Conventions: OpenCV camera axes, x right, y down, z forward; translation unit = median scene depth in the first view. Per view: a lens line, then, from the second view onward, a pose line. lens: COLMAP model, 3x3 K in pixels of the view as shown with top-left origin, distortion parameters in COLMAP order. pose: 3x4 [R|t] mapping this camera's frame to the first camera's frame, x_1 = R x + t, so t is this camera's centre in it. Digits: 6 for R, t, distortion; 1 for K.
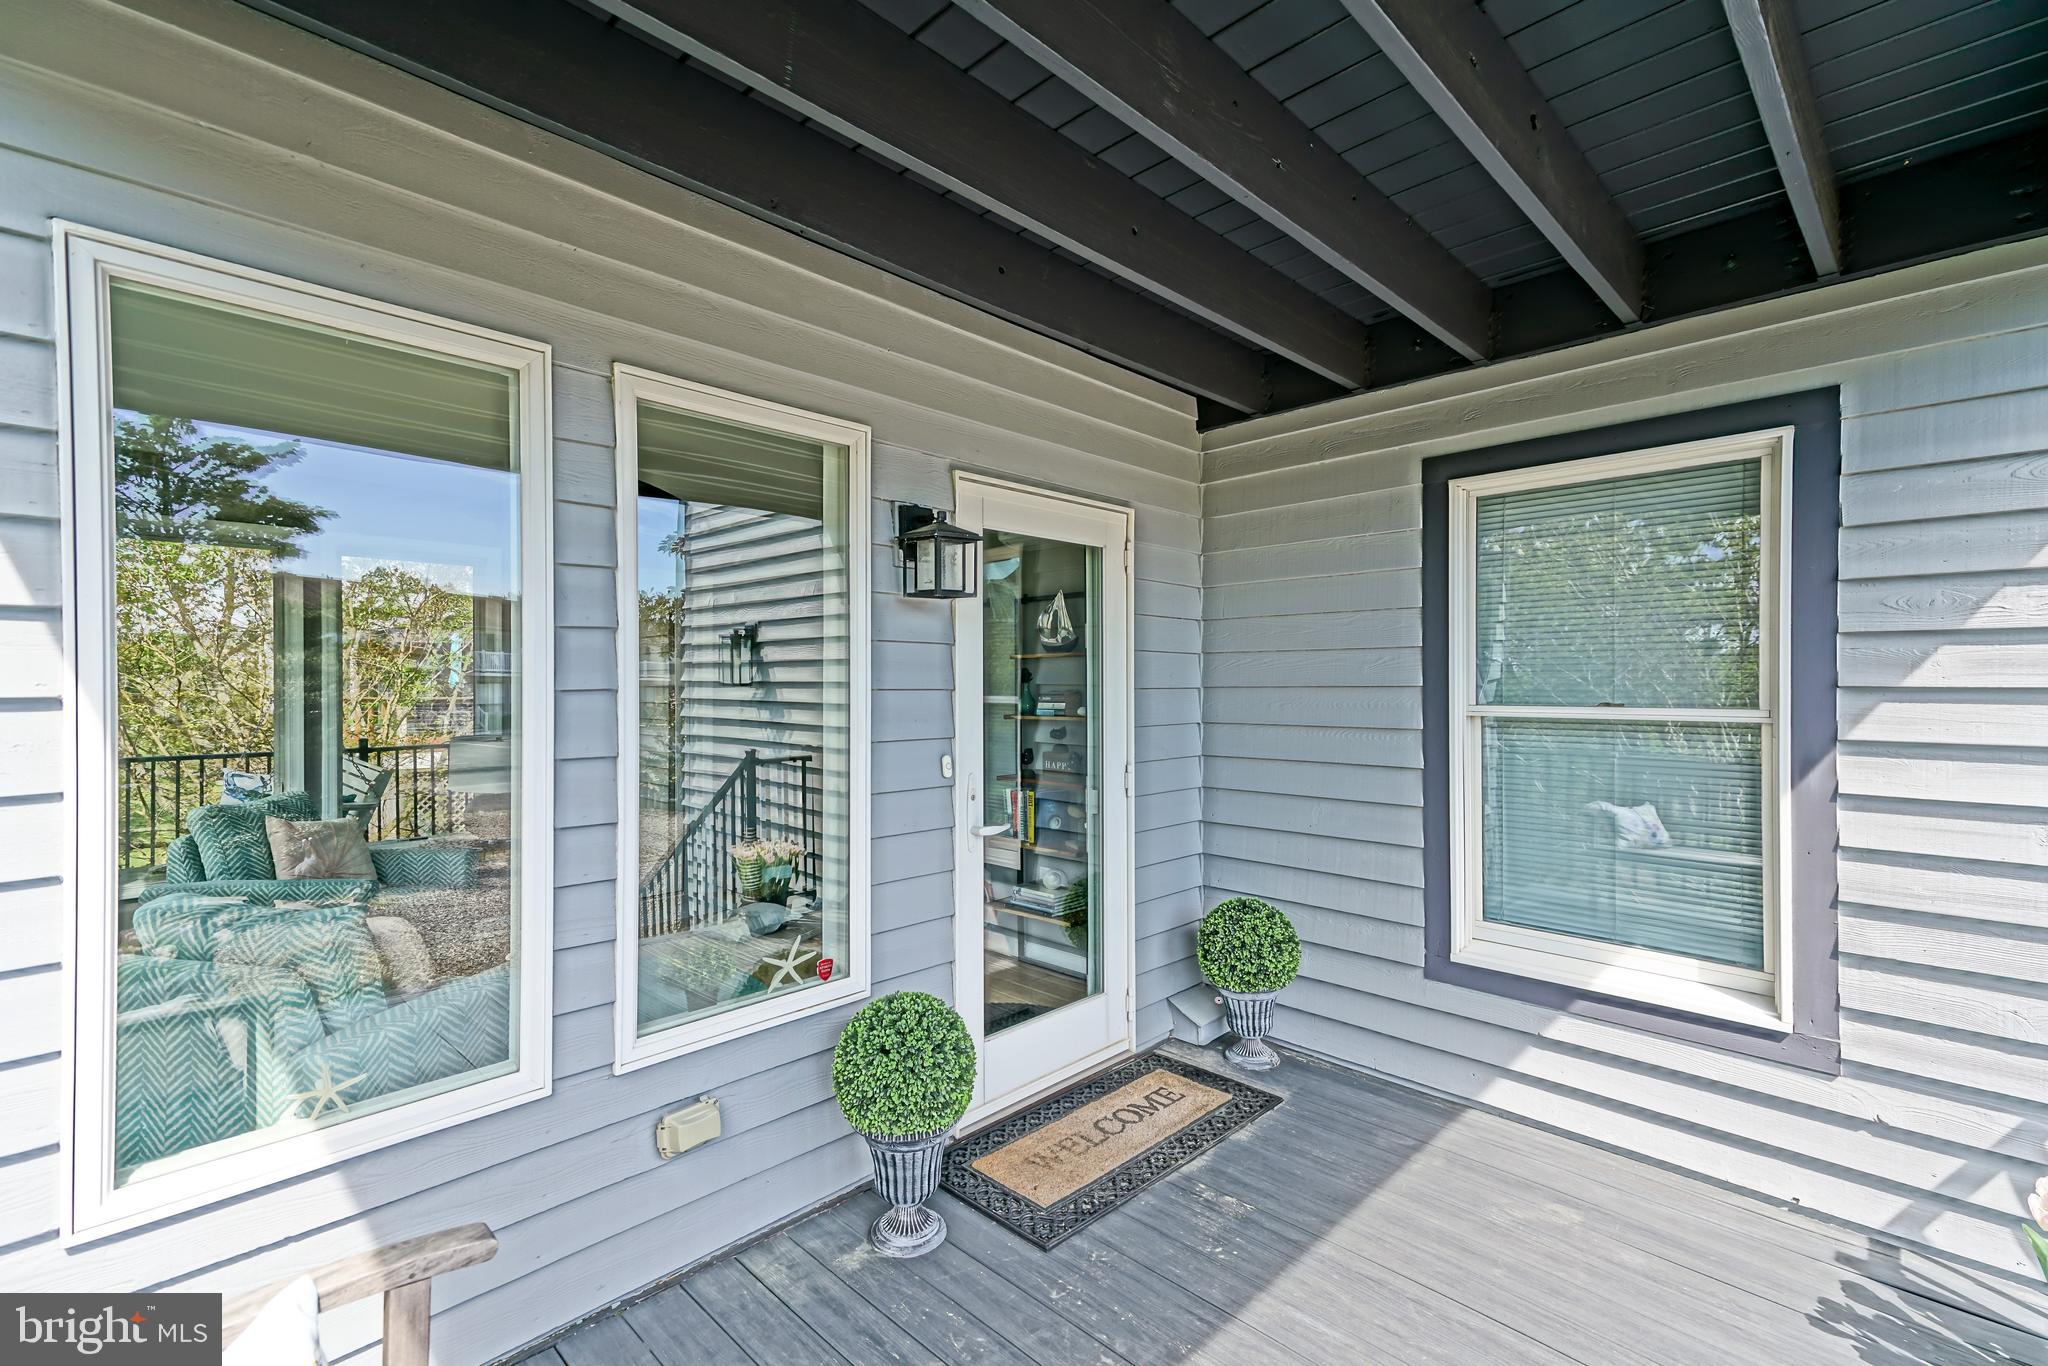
lens RADIAL K [[905.6, 0, 1023.9], [0, 905.6, 689.6], [0, 0, 1]] dist [0.028140, -0.001507]
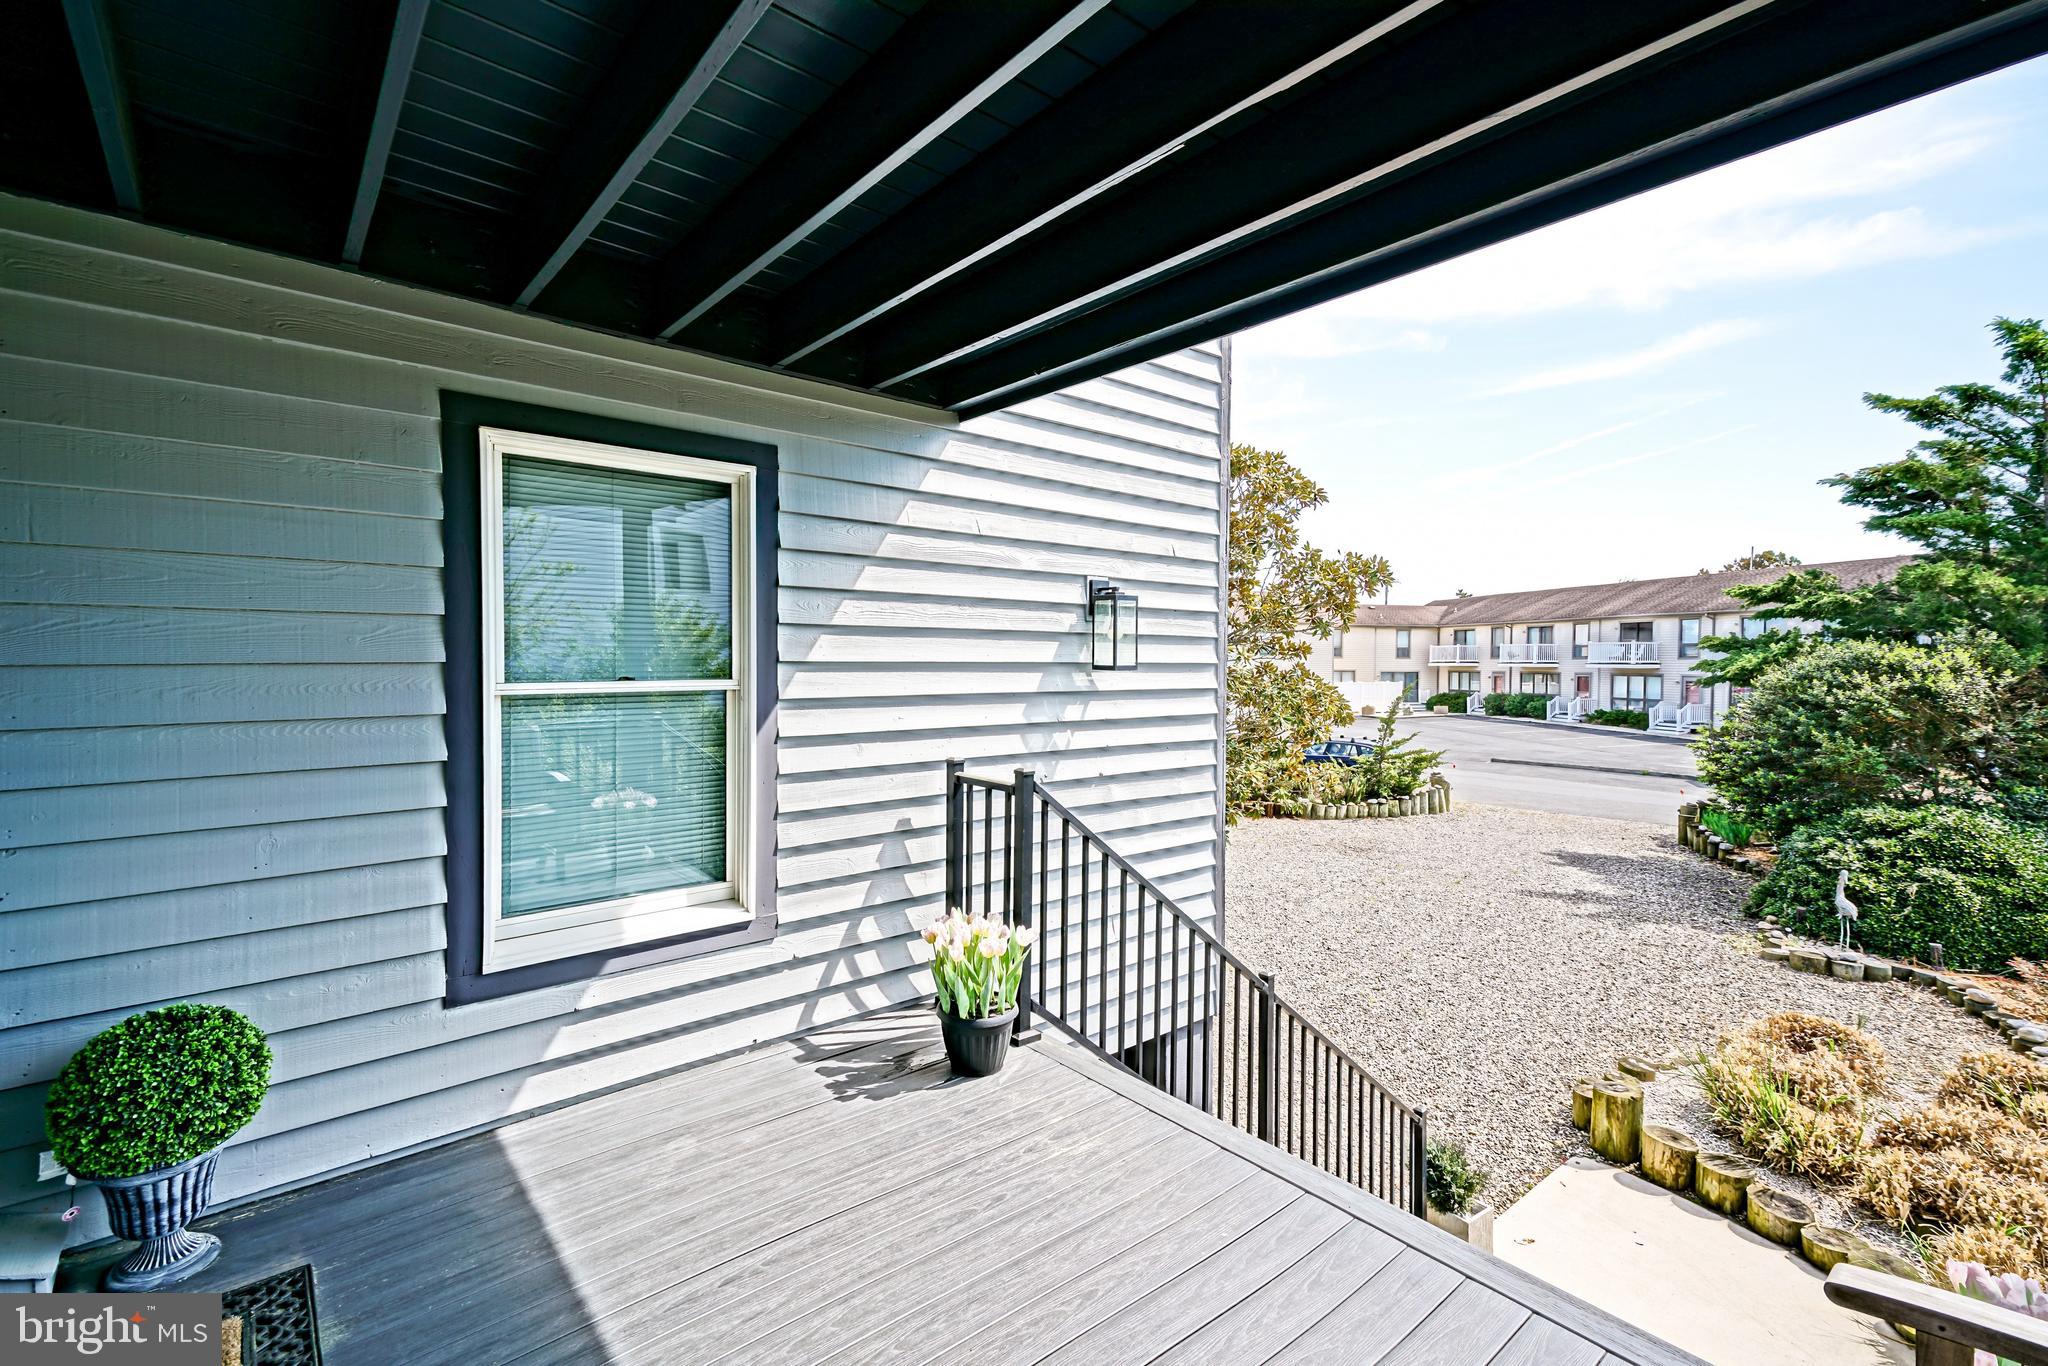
lens RADIAL K [[905.6, 0, 1024.2], [0, 905.6, 664.5], [0, 0, 1]] dist [0.028140, -0.001507]
pose [[0.080613, -0.015283, 0.996628, -0.436235], [-0.002244, 0.999877, 0.015515, -0.019366], [-0.996743, -0.003487, 0.080569, 0.488594]]
